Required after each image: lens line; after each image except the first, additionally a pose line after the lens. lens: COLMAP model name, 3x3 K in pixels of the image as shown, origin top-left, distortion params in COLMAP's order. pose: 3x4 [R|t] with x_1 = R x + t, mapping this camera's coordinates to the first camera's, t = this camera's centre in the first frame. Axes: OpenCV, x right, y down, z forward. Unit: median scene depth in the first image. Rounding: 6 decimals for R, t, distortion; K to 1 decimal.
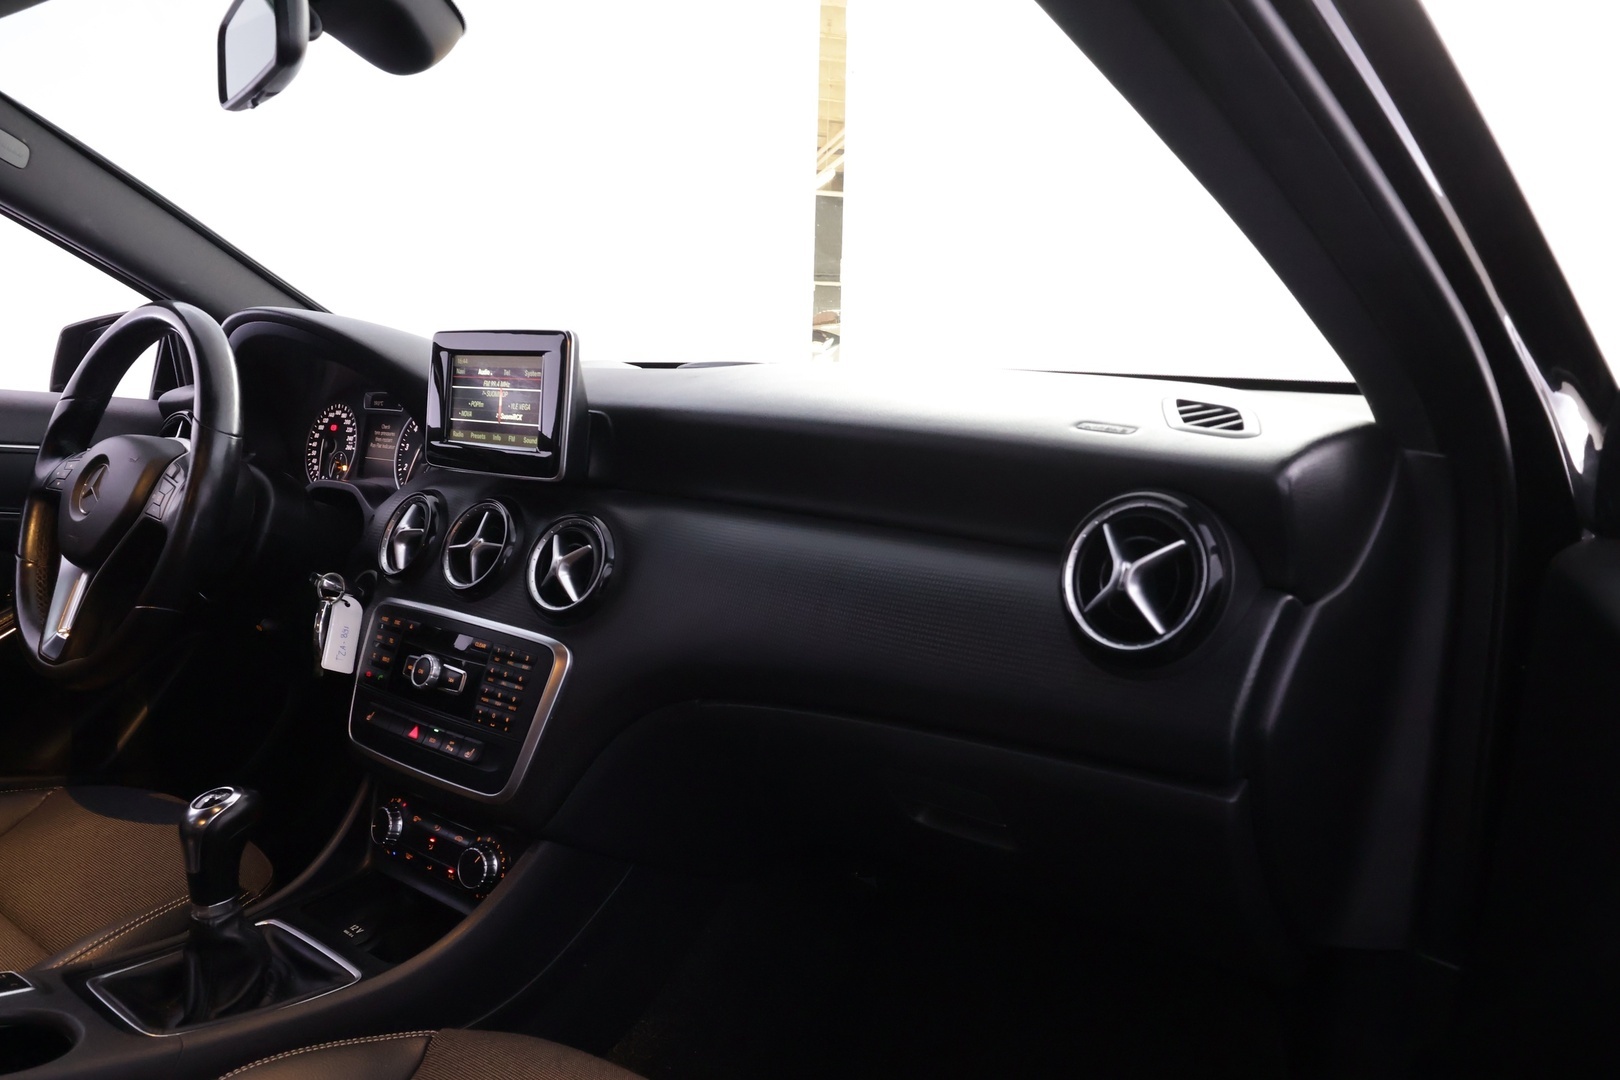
lens RADIAL K [[1200.8, 0, 810.0], [0, 1200.8, 540.0], [0, 0, 1]] dist [-0.001132, -0.000829]
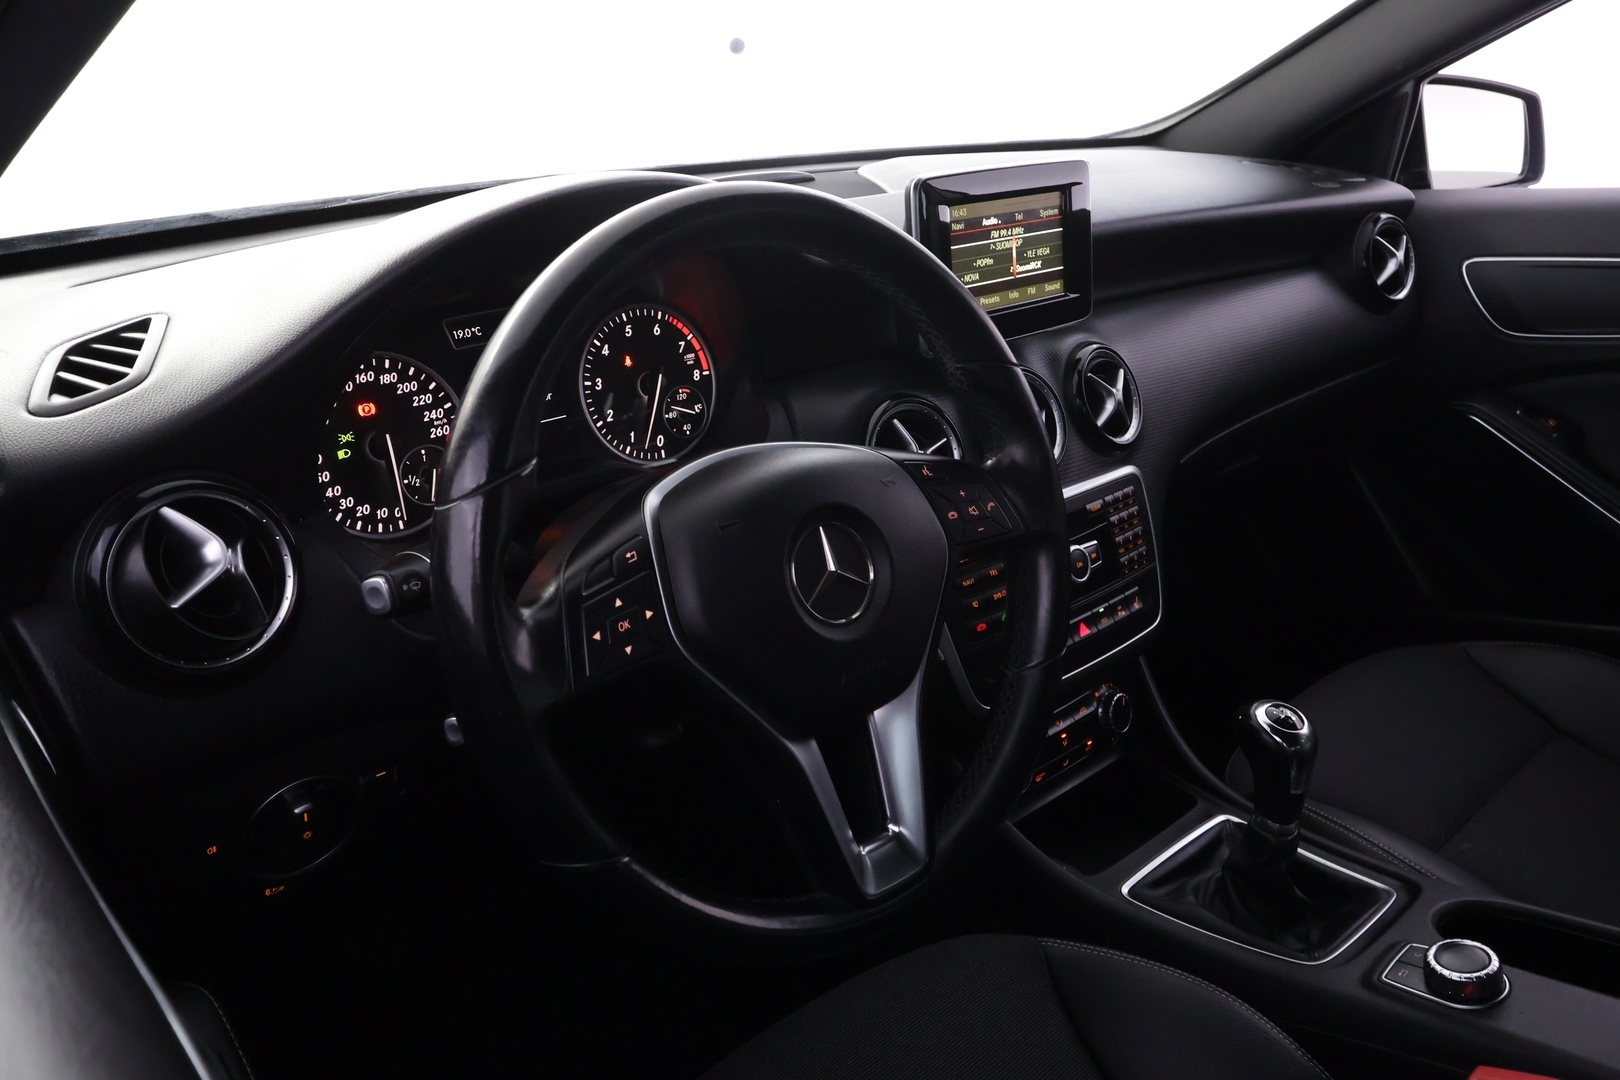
lens RADIAL K [[1291.1, 0, 810.0], [0, 1291.1, 540.0], [0, 0, 1]] dist [0.006356, 0.004507]
pose [[0.134236, -0.376402, 0.916680, -1.202865], [0.163796, 0.920756, 0.354090, -0.277014], [-0.977319, 0.102617, 0.185252, 0.993858]]
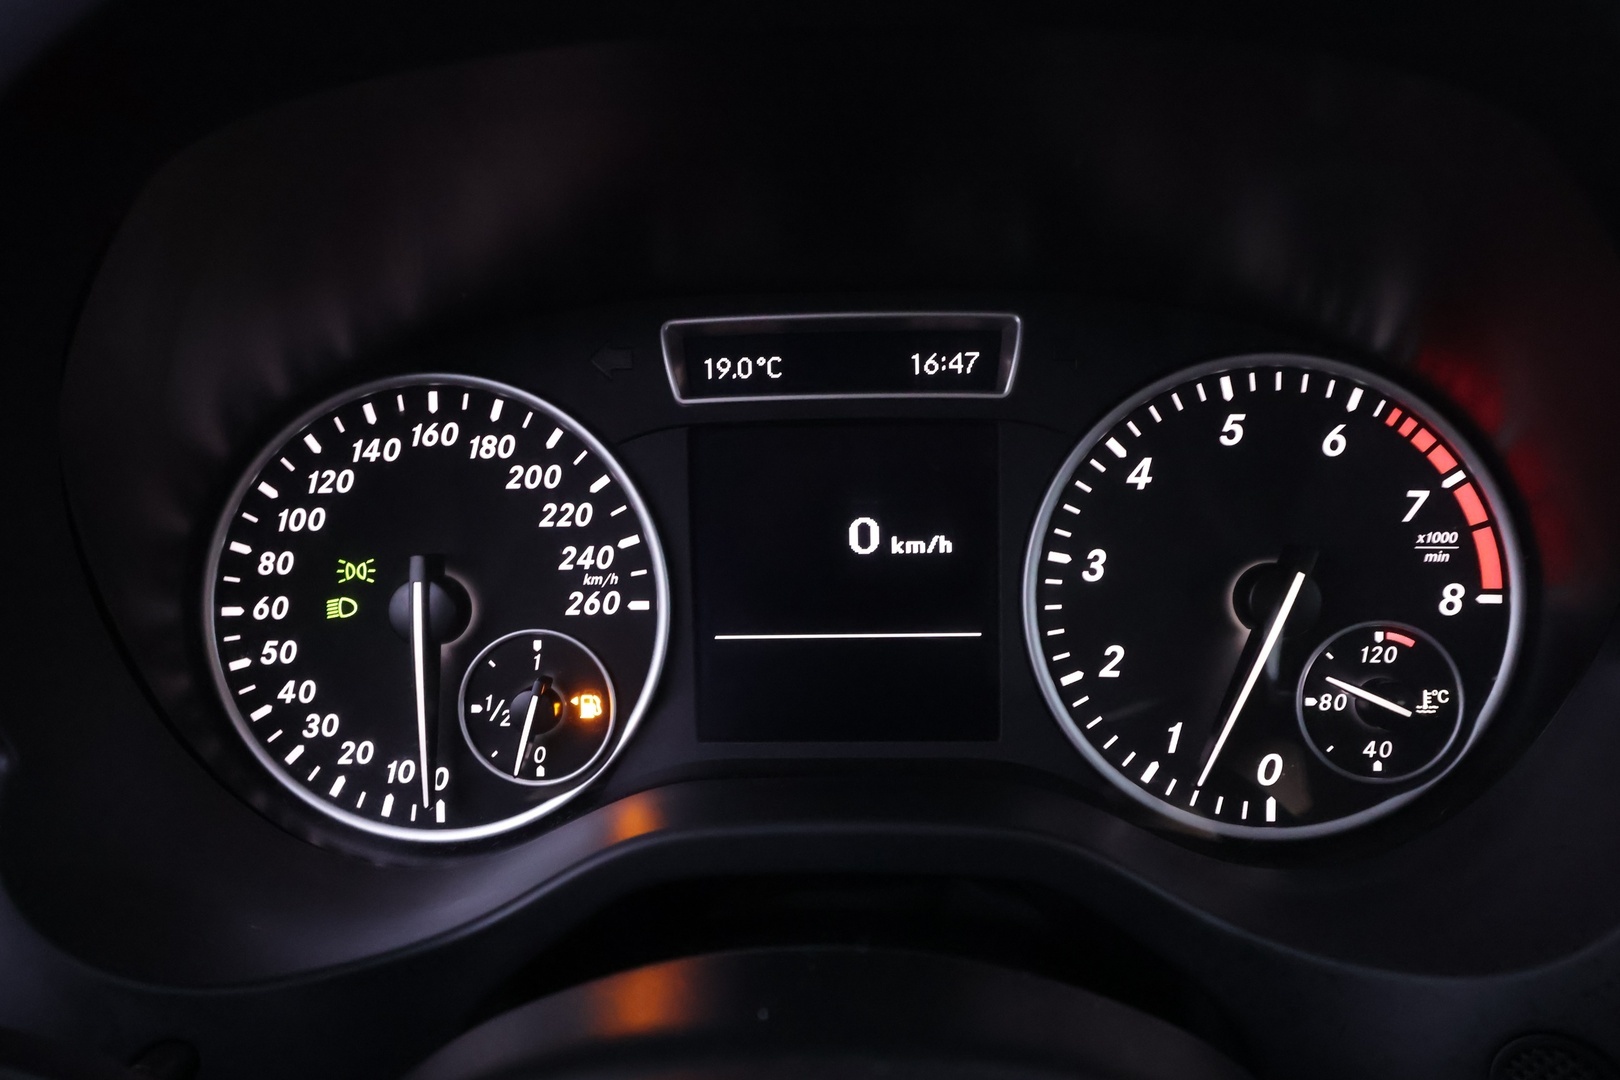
lens RADIAL K [[1202.7, 0, 814.3], [0, 1202.7, 571.1], [0, 0, 1]] dist [-0.000037, -0.000115]
pose [[0.792917, -0.180763, 0.581900, -0.629598], [0.119663, 0.982582, 0.142175, -0.142429], [-0.597464, -0.043101, 0.800736, 1.093507]]
